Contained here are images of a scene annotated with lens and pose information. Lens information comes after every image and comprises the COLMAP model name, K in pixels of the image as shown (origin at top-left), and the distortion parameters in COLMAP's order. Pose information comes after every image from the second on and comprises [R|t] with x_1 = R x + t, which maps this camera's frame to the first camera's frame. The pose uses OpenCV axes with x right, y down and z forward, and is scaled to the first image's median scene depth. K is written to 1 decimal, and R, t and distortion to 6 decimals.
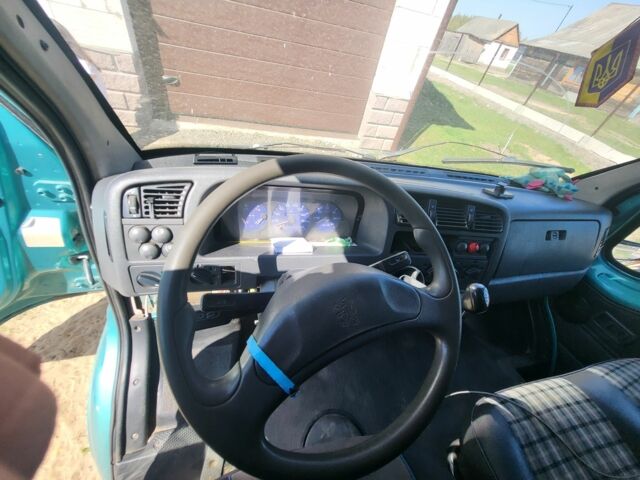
lens RADIAL K [[249.1, 0, 310.1], [0, 249.1, 237.6], [0, 0, 1]] dist [-0.001579, -0.000460]
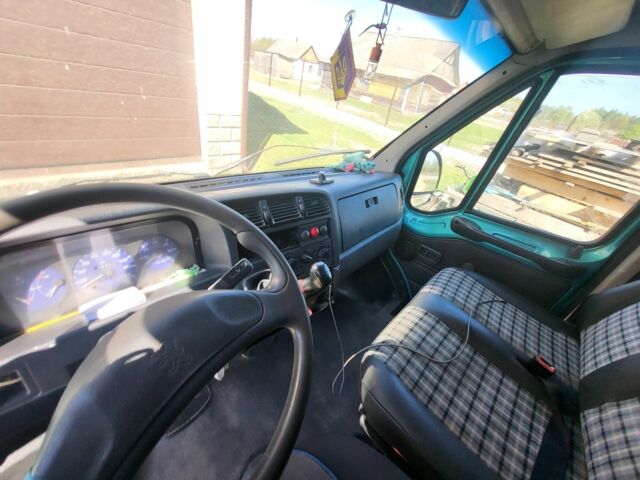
lens RADIAL K [[253.4, 0, 316.6], [0, 253.4, 239.5], [0, 0, 1]] dist [0.006341, -0.000217]
pose [[0.834298, -0.326411, 0.444300, 0.148370], [0.350630, 0.936056, 0.029280, 0.040459], [-0.425447, 0.131357, 0.895400, -0.009182]]
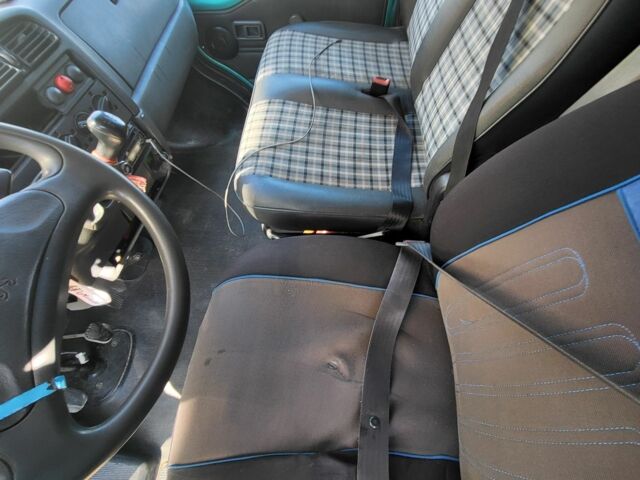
lens RADIAL K [[340.8, 0, 323.3], [0, 340.8, 238.2], [0, 0, 1]] dist [-0.001360, -0.000408]
pose [[0.257311, -0.903599, 0.342491, 0.089892], [0.675712, 0.421615, 0.604693, 0.132382], [-0.690800, 0.075831, 0.719059, -0.205956]]
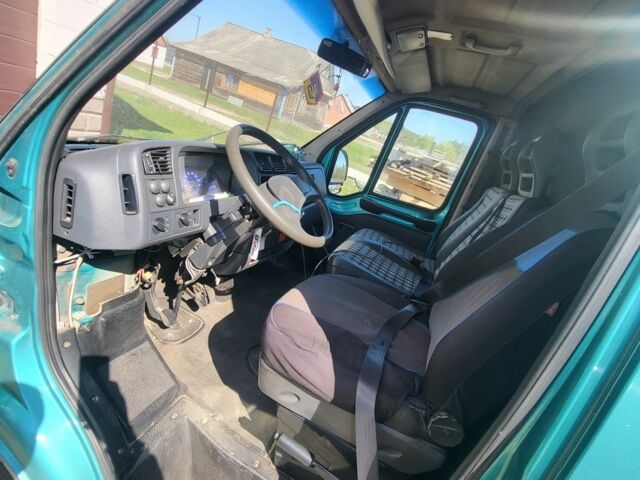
lens RADIAL K [[340.8, 0, 323.3], [0, 340.8, 238.2], [0, 0, 1]] dist [-0.001360, -0.000408]
pose [[0.546689, -0.284046, 0.787686, -1.096276], [0.376945, 0.923480, 0.071398, 0.288303], [-0.747692, 0.257881, 0.611926, -0.461661]]
